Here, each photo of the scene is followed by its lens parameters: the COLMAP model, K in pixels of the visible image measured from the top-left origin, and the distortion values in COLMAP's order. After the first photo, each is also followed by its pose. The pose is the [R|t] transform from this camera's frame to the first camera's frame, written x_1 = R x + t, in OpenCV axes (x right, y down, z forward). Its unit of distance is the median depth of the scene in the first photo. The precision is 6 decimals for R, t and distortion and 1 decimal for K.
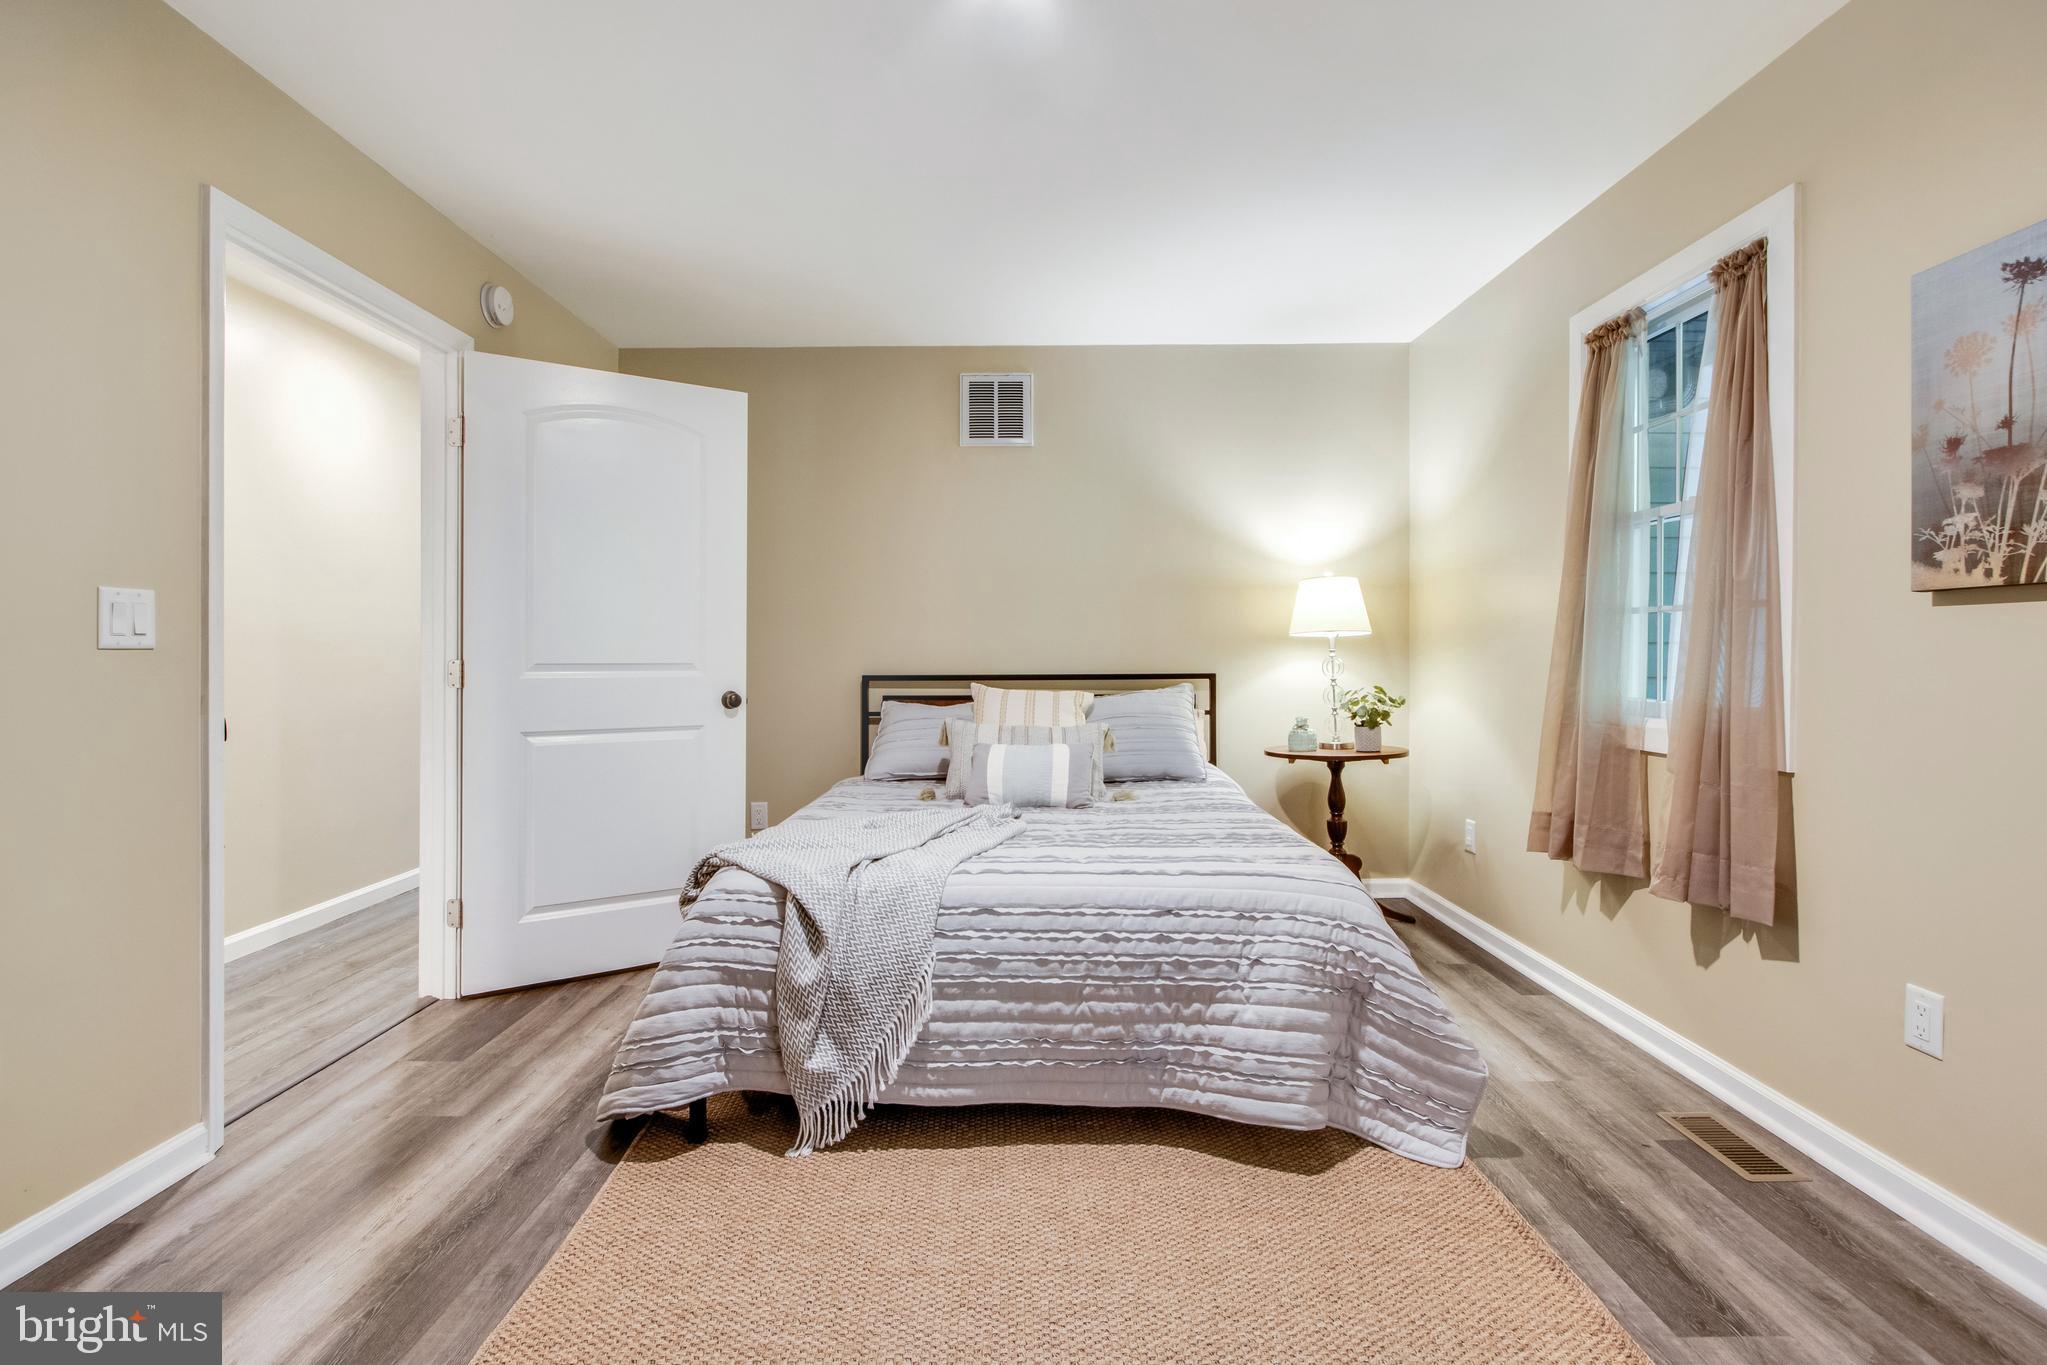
lens RADIAL K [[978.4, 0, 1009.1], [0, 978.4, 654.9], [0, 0, 1]] dist [-0.002663, 0.000218]
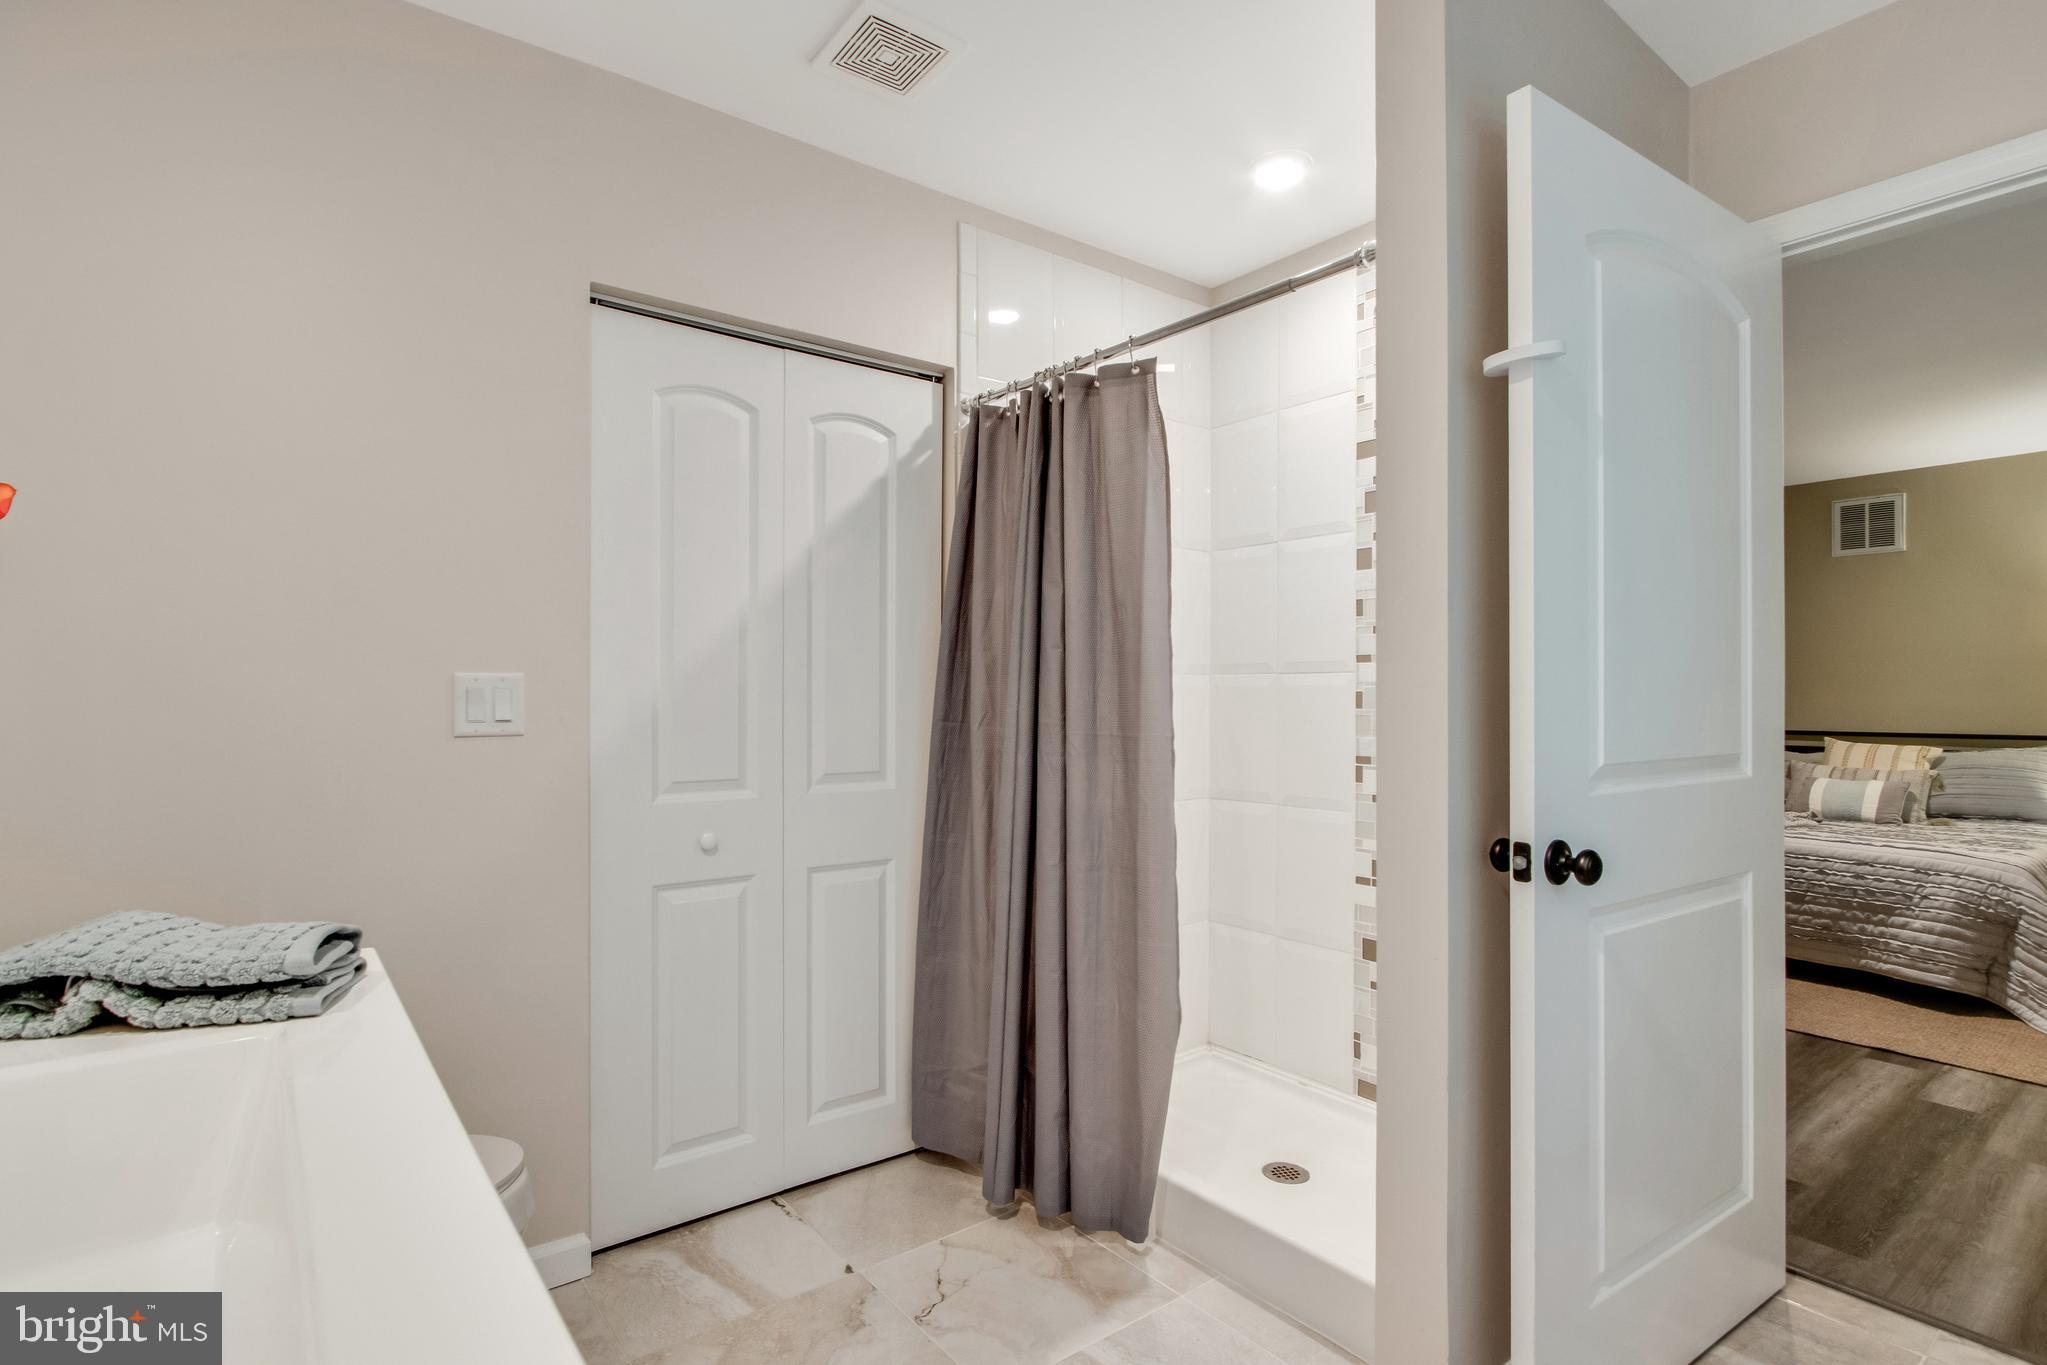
lens RADIAL K [[995.9, 0, 1023.2], [0, 995.9, 693.7], [0, 0, 1]] dist [-0.002384, 0.000329]
pose [[0.632060, 0.001789, -0.774917, 0.612102], [-0.007018, 0.999970, -0.003417, -0.036336], [0.774887, 0.007598, 0.632054, -1.399890]]
